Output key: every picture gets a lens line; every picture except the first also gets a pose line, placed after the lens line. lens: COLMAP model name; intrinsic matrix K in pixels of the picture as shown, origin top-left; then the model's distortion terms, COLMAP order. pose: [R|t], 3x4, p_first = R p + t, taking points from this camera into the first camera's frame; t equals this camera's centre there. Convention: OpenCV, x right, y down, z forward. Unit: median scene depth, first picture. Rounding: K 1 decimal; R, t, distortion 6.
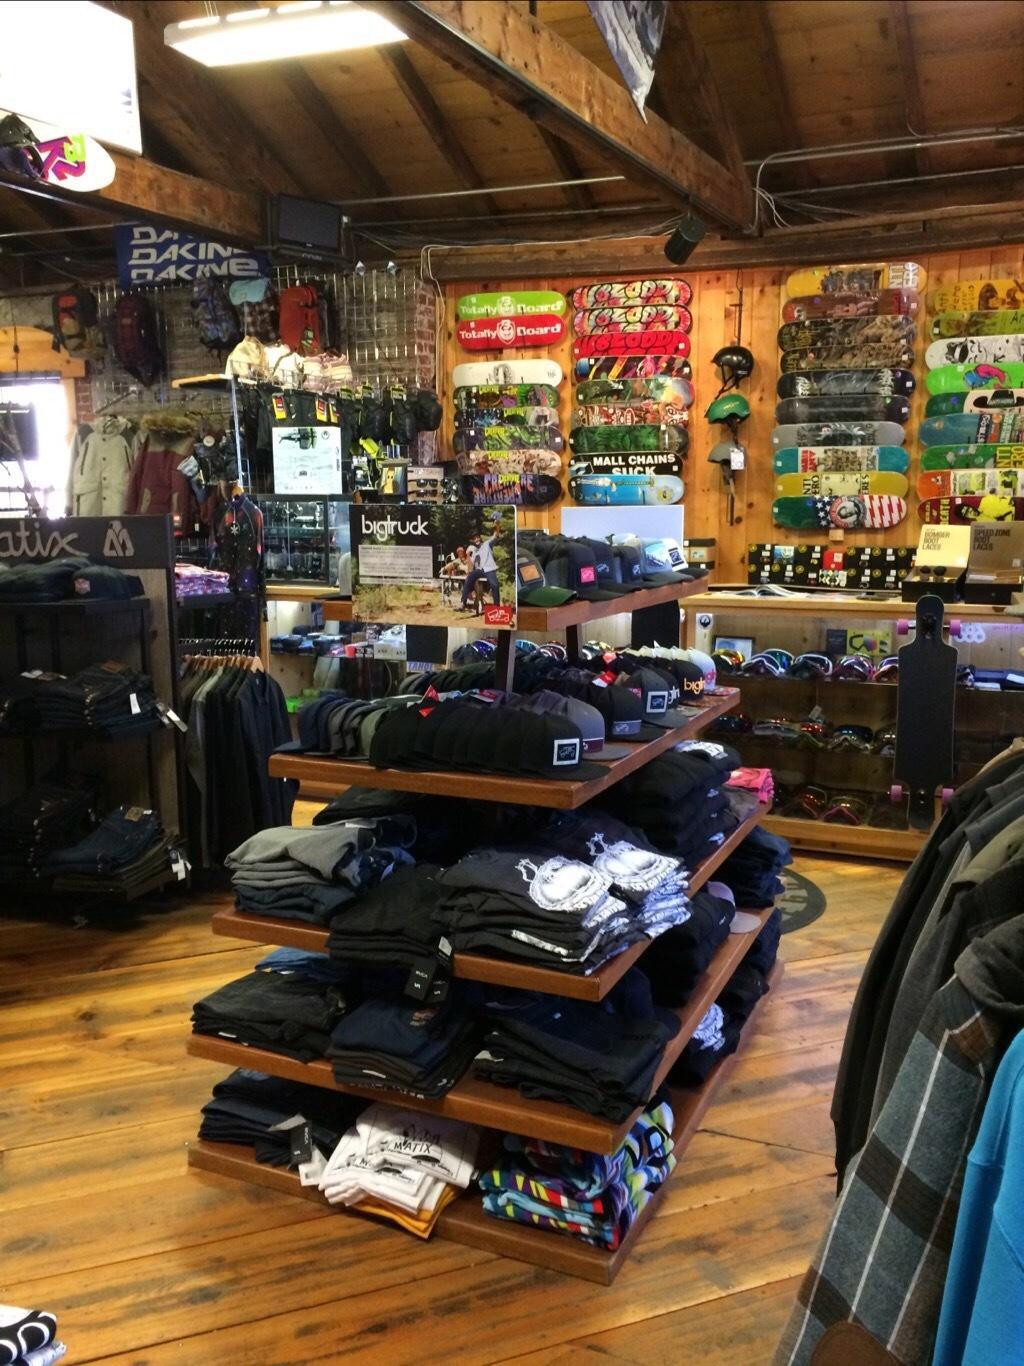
lens RADIAL K [[1185.8, 0, 519.4], [0, 1185.8, 685.7], [0, 0, 1]] dist [0.092032, -0.126291]
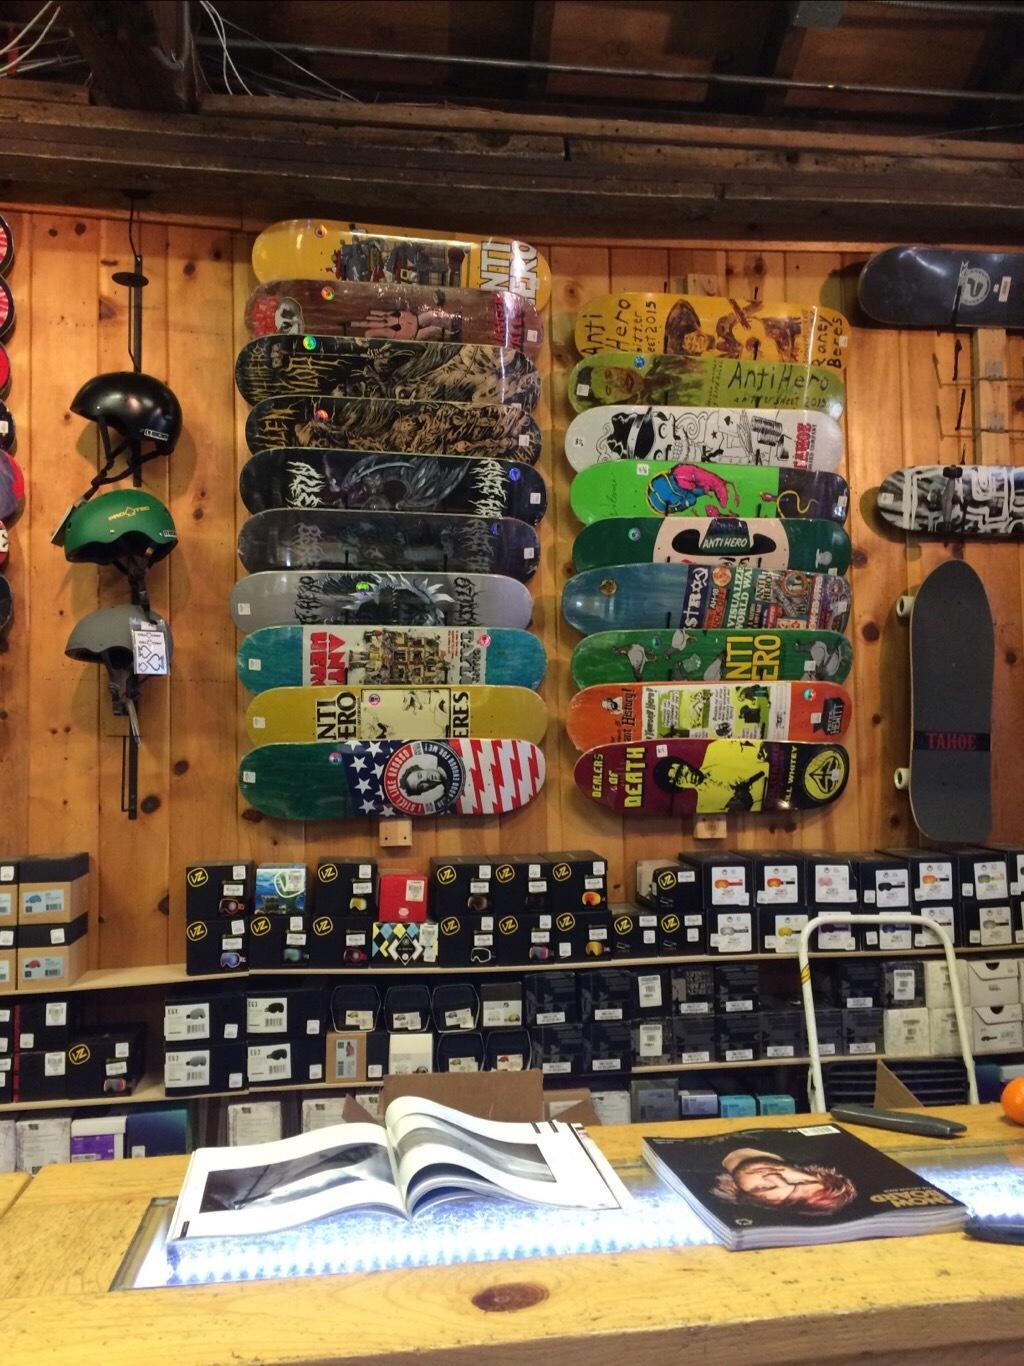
lens RADIAL K [[1185.8, 0, 521.7], [0, 1185.8, 680.4], [0, 0, 1]] dist [0.092032, -0.126291]
pose [[0.852642, 0.021153, 0.522067, 0.085739], [0.094810, 0.976329, -0.194403, -0.095525], [-0.513821, 0.215253, 0.830454, 0.633470]]
